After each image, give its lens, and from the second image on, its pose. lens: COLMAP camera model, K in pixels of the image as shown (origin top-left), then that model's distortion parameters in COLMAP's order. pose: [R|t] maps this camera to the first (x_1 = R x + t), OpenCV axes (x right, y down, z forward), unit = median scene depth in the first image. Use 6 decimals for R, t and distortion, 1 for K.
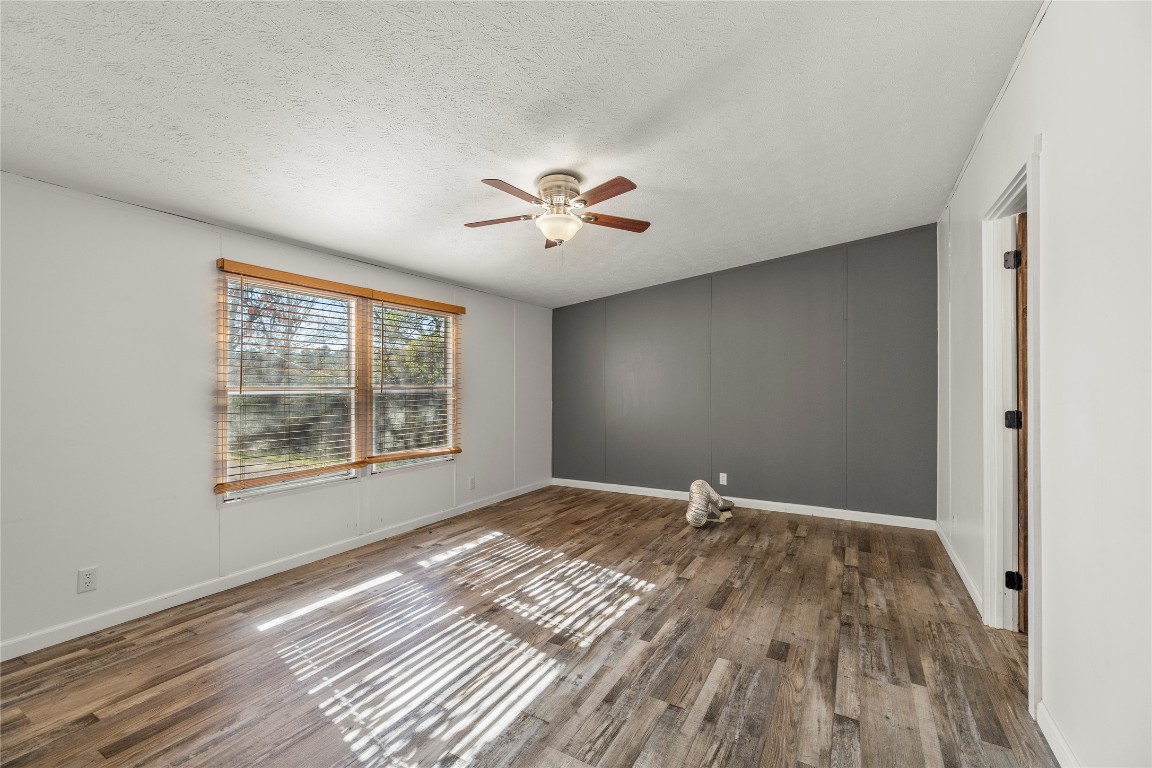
lens RADIAL K [[489.1, 0, 579.7], [0, 489.1, 387.3], [0, 0, 1]] dist [0.000145, 0.001597]
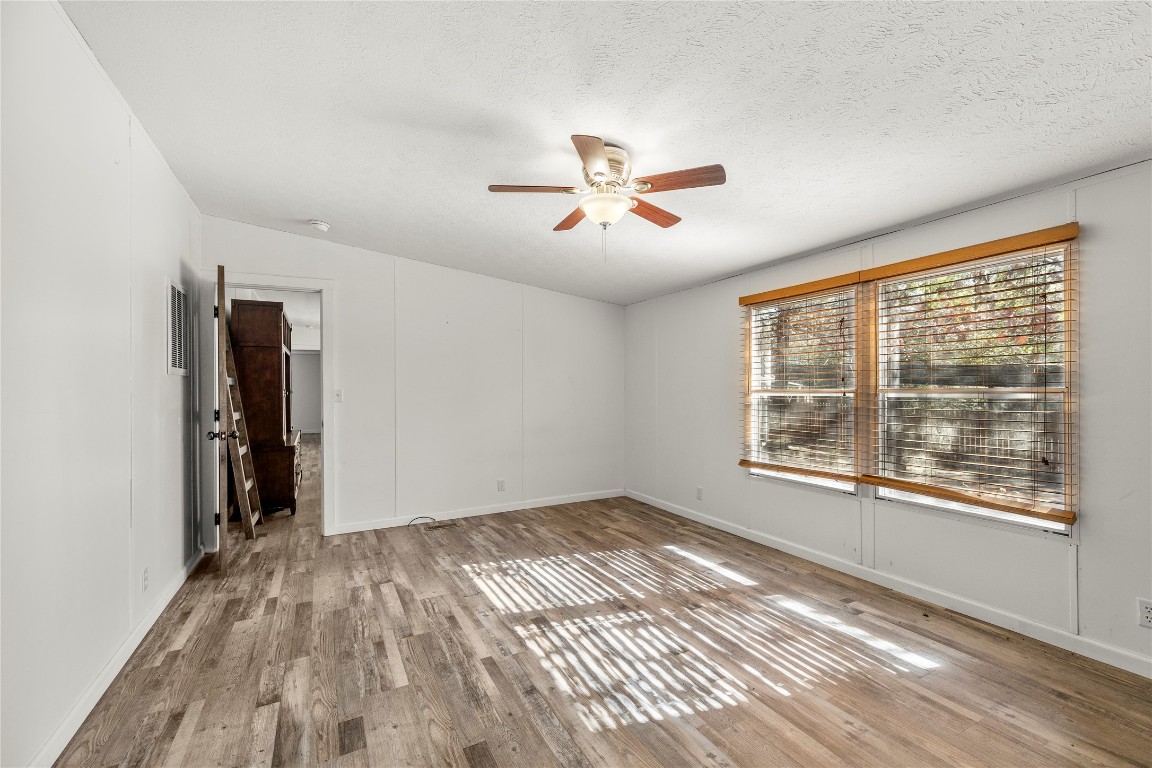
lens RADIAL K [[489.1, 0, 580.1], [0, 489.1, 387.4], [0, 0, 1]] dist [0.000145, 0.001597]
pose [[-0.537971, -0.000354, -0.842964, 0.781811], [0.005972, 0.999973, -0.004231, -0.005447], [0.842942, -0.007310, -0.537954, 1.559009]]
